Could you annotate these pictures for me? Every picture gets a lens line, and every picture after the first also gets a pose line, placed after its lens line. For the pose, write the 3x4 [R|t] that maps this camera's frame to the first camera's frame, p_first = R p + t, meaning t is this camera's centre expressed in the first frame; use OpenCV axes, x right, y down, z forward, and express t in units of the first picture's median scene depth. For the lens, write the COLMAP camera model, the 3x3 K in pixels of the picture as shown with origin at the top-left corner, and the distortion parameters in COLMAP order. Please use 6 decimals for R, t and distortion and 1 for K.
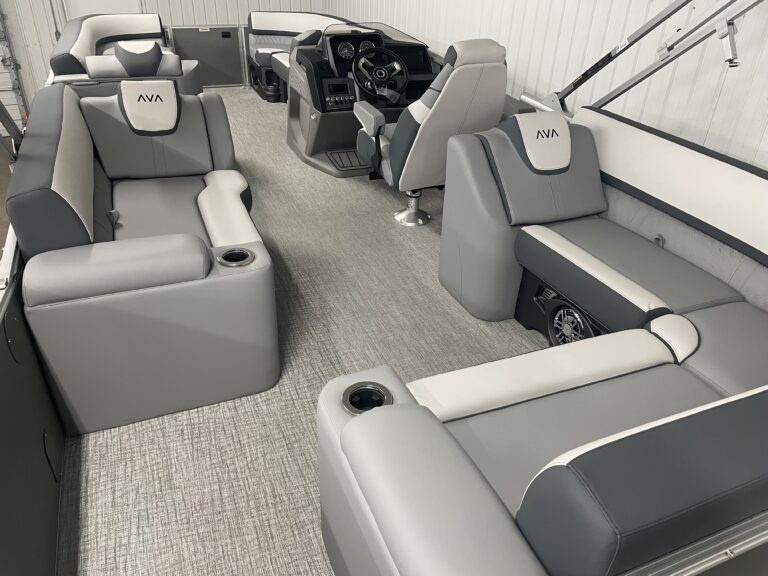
lens RADIAL K [[591.0, 0, 384.0], [0, 591.0, 288.0], [0, 0, 1]] dist [0.086328, -0.100709]
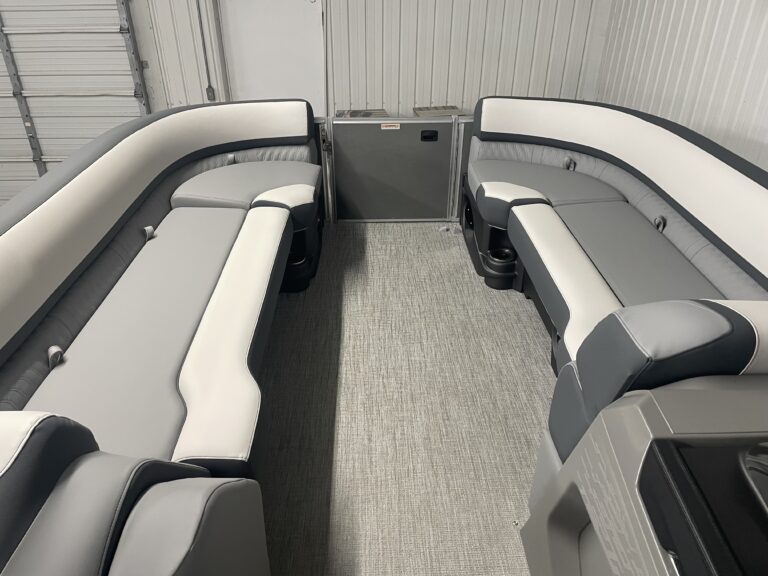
lens RADIAL K [[591.0, 0, 384.0], [0, 591.0, 288.0], [0, 0, 1]] dist [0.086328, -0.100709]
pose [[0.937431, 0.154485, -0.312023, -0.120987], [-0.157505, 0.987394, 0.015663, -0.301862], [0.310509, 0.034463, 0.949945, 0.513931]]
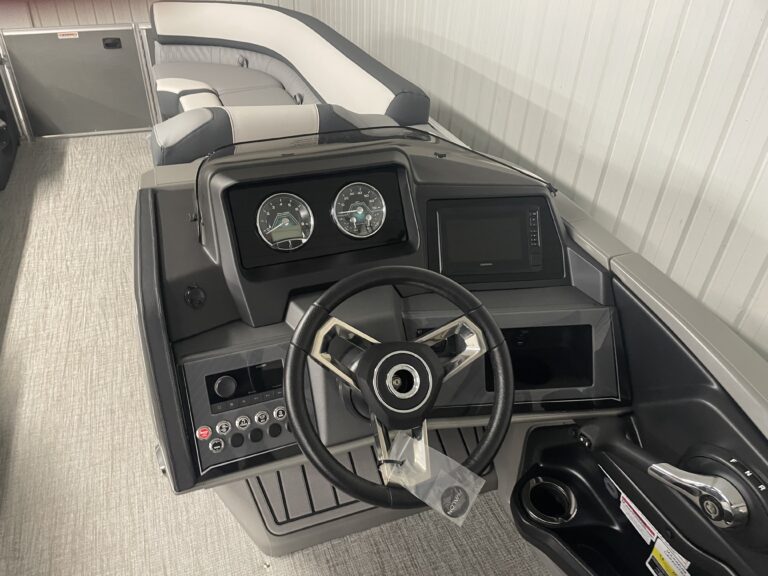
lens RADIAL K [[591.0, 0, 384.0], [0, 591.0, 288.0], [0, 0, 1]] dist [0.086328, -0.100709]
pose [[0.999658, 0.021473, -0.014916, -0.006824], [-0.020393, 0.997400, 0.069116, -0.253688], [0.016362, -0.068789, 0.997497, 0.466501]]
